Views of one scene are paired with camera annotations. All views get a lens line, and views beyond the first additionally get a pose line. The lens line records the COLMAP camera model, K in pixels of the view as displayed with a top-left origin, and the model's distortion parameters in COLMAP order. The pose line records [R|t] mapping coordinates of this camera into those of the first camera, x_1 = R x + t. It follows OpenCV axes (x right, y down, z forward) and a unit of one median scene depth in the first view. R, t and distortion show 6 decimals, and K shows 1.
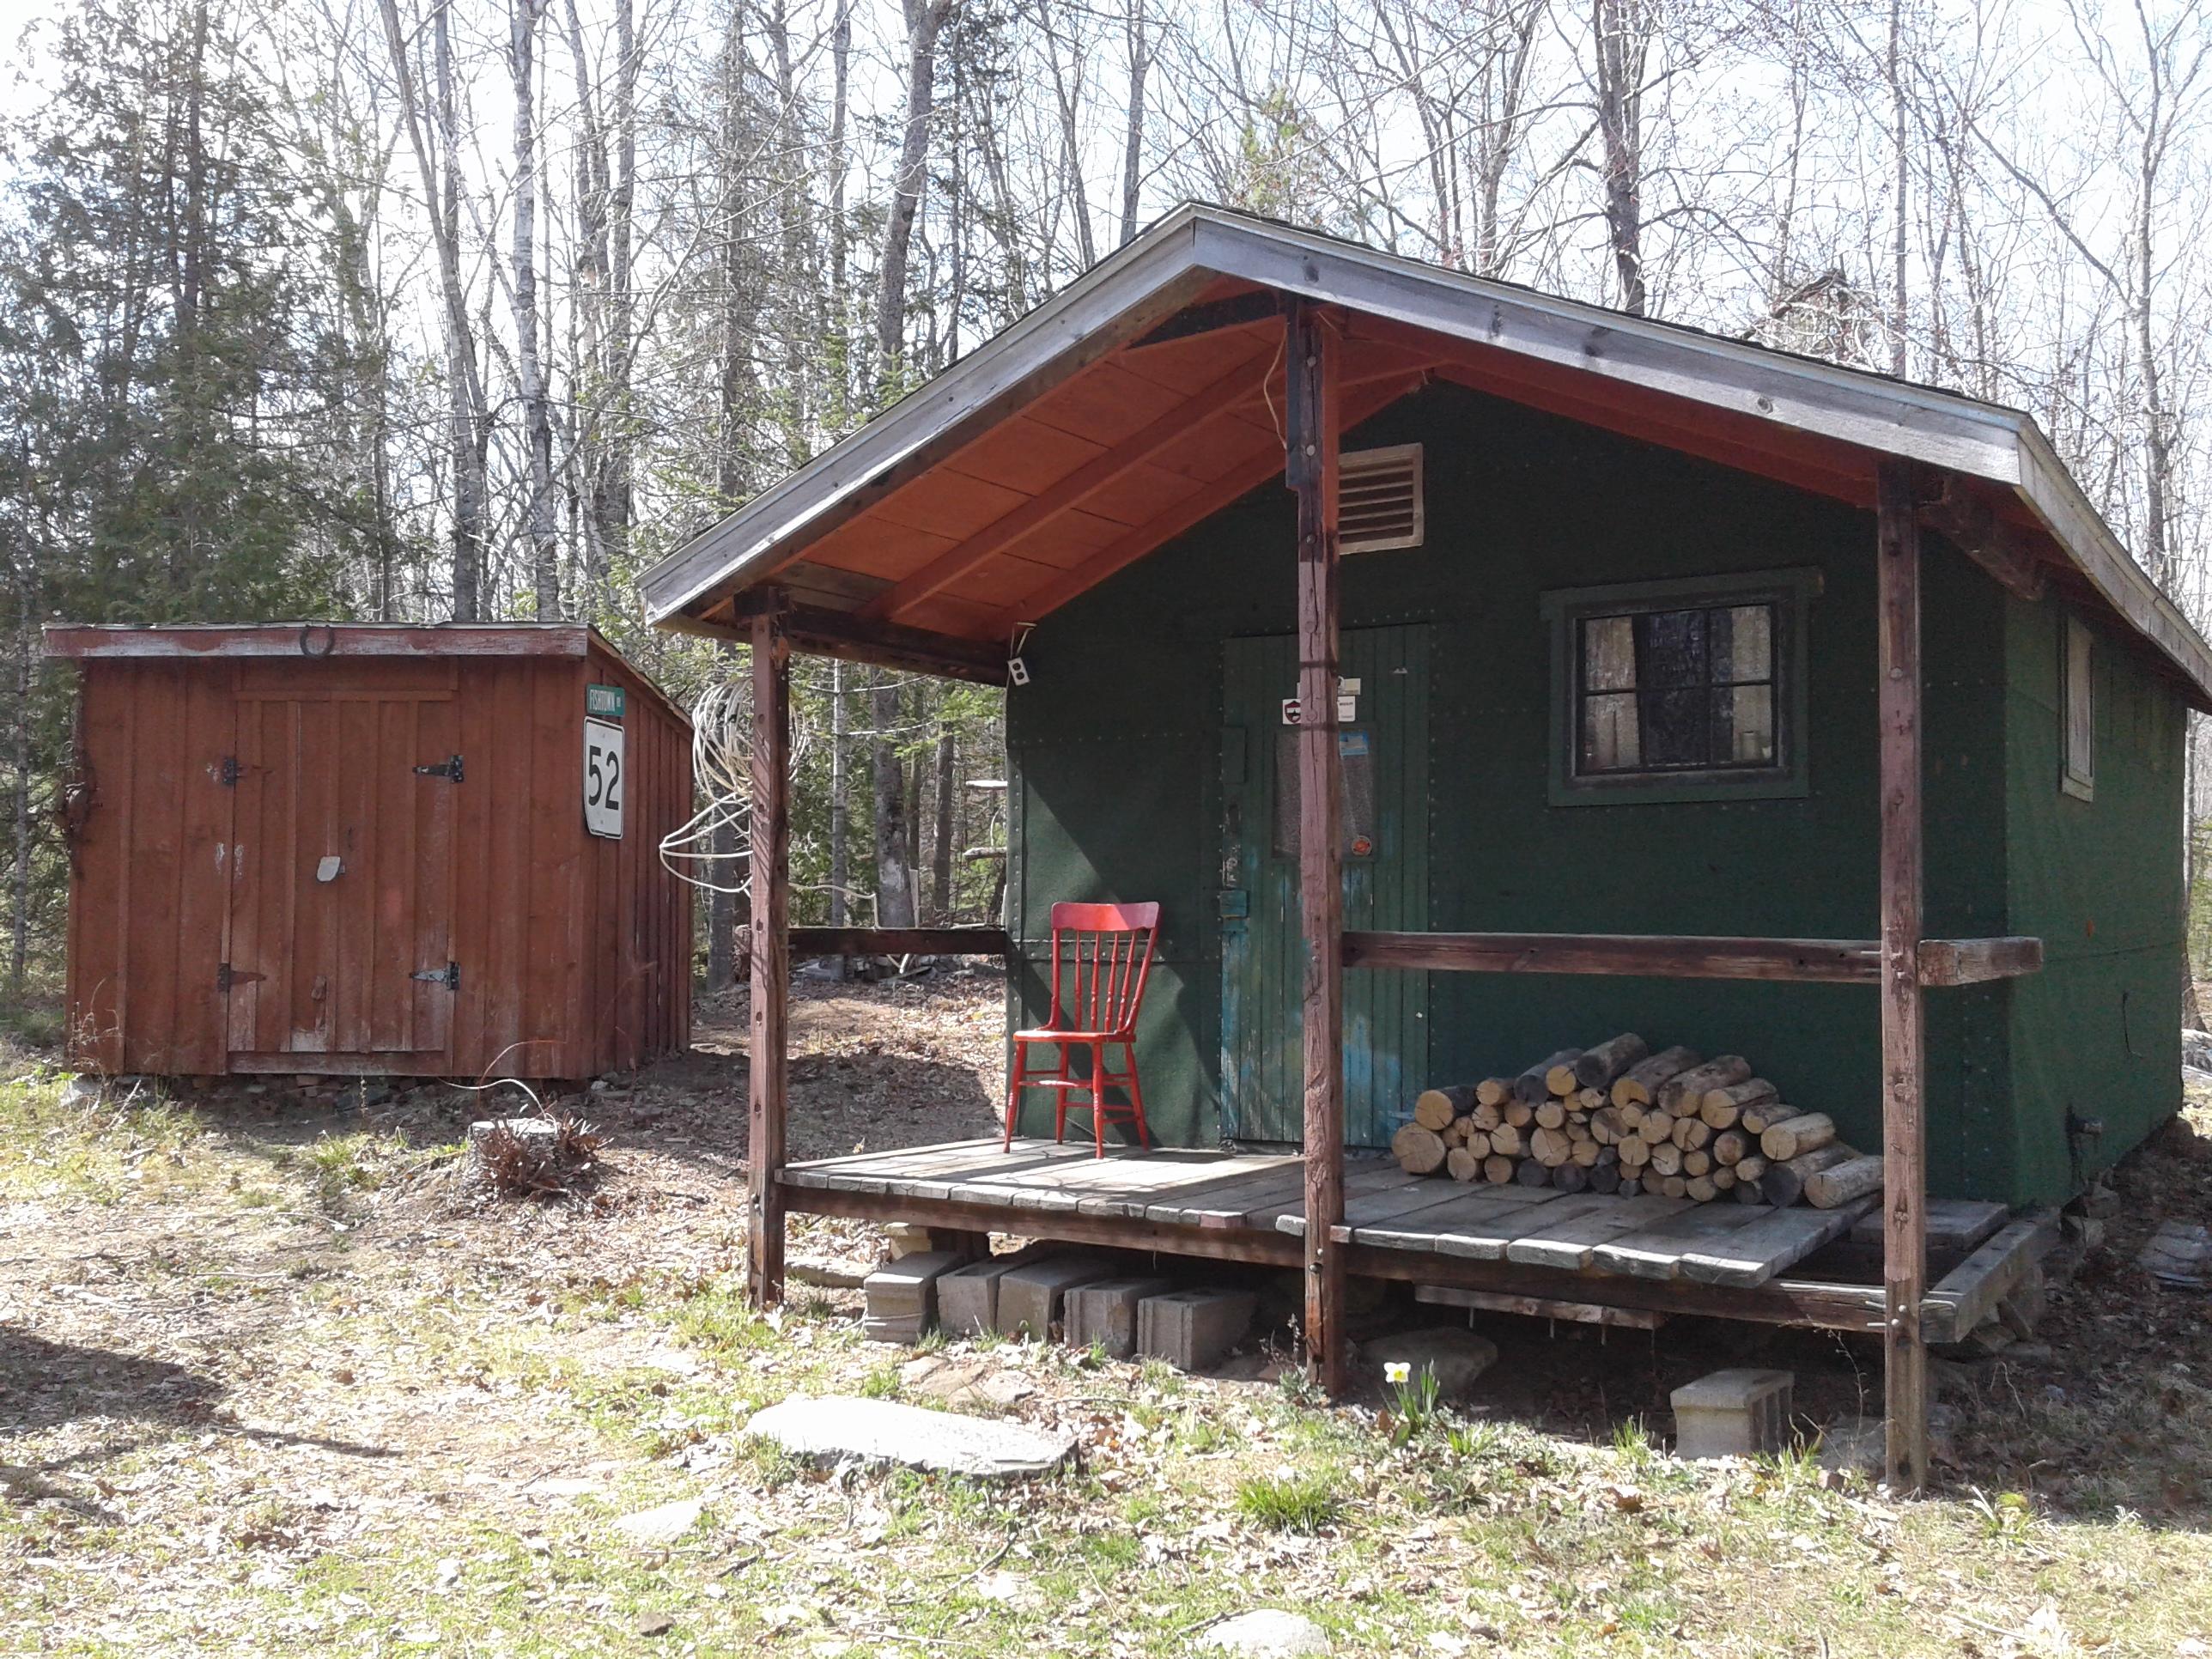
lens RADIAL K [[2041.2, 0, 1106.0], [0, 2041.2, 829.5], [0, 0, 1]] dist [0.082276, -0.156470]
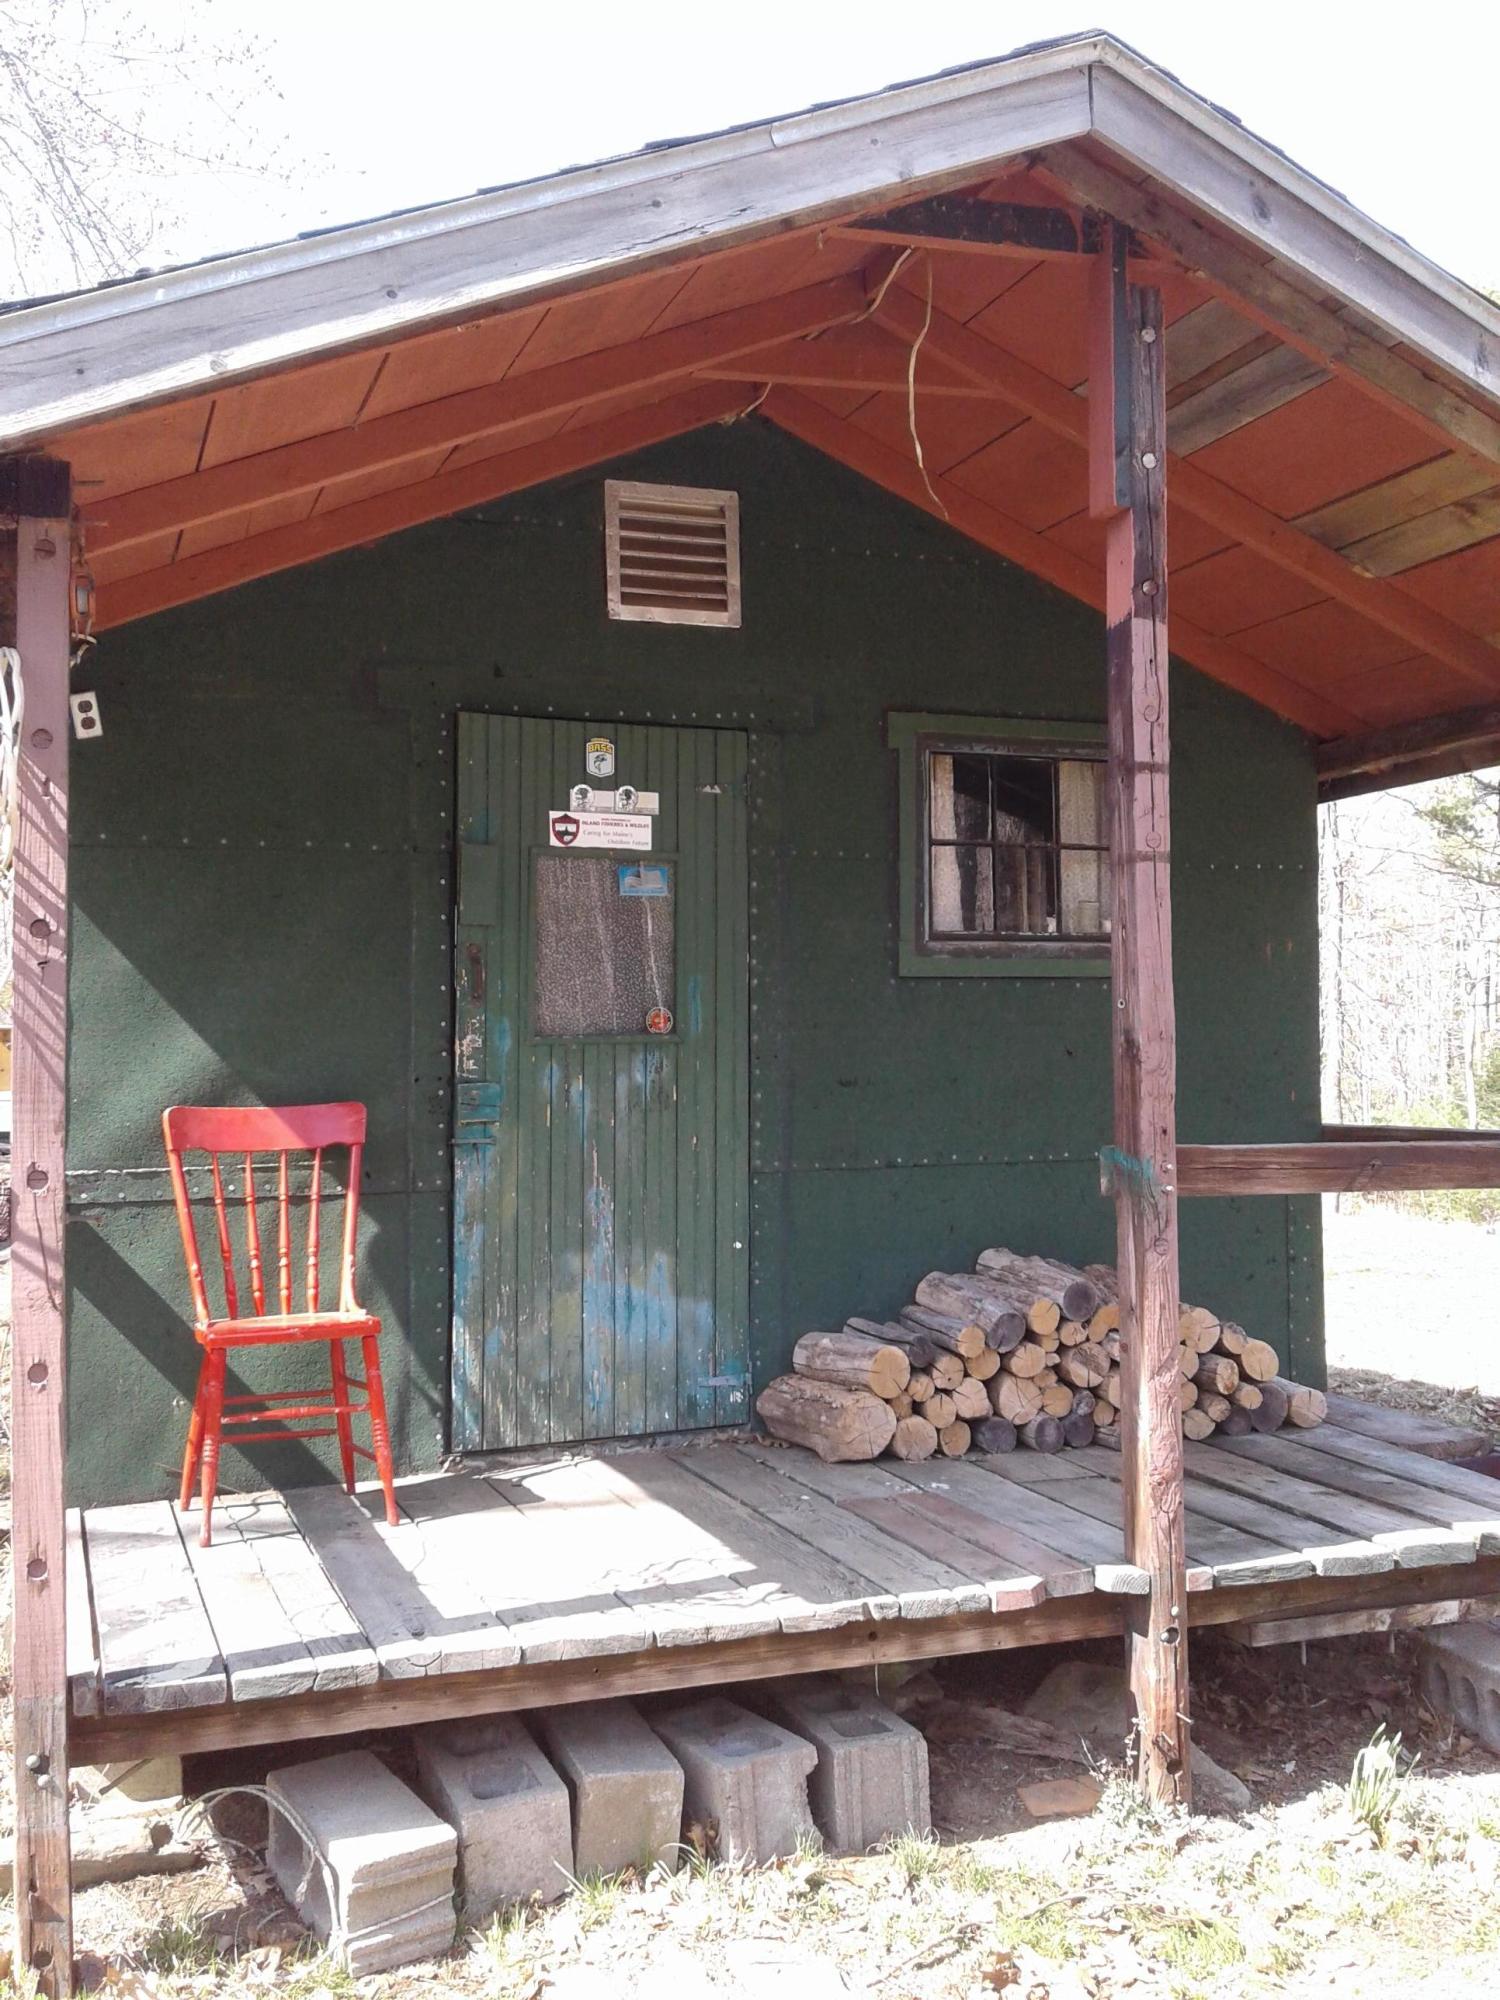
lens RADIAL K [[1845.6, 0, 750.0], [0, 1845.6, 1000.0], [0, 0, 1]] dist [0.082276, -0.156470]
pose [[0.611956, 0.020952, 0.790614, -0.391159], [-0.022076, 0.999712, -0.009405, 0.006173], [-0.790584, -0.011698, 0.612242, 0.583549]]
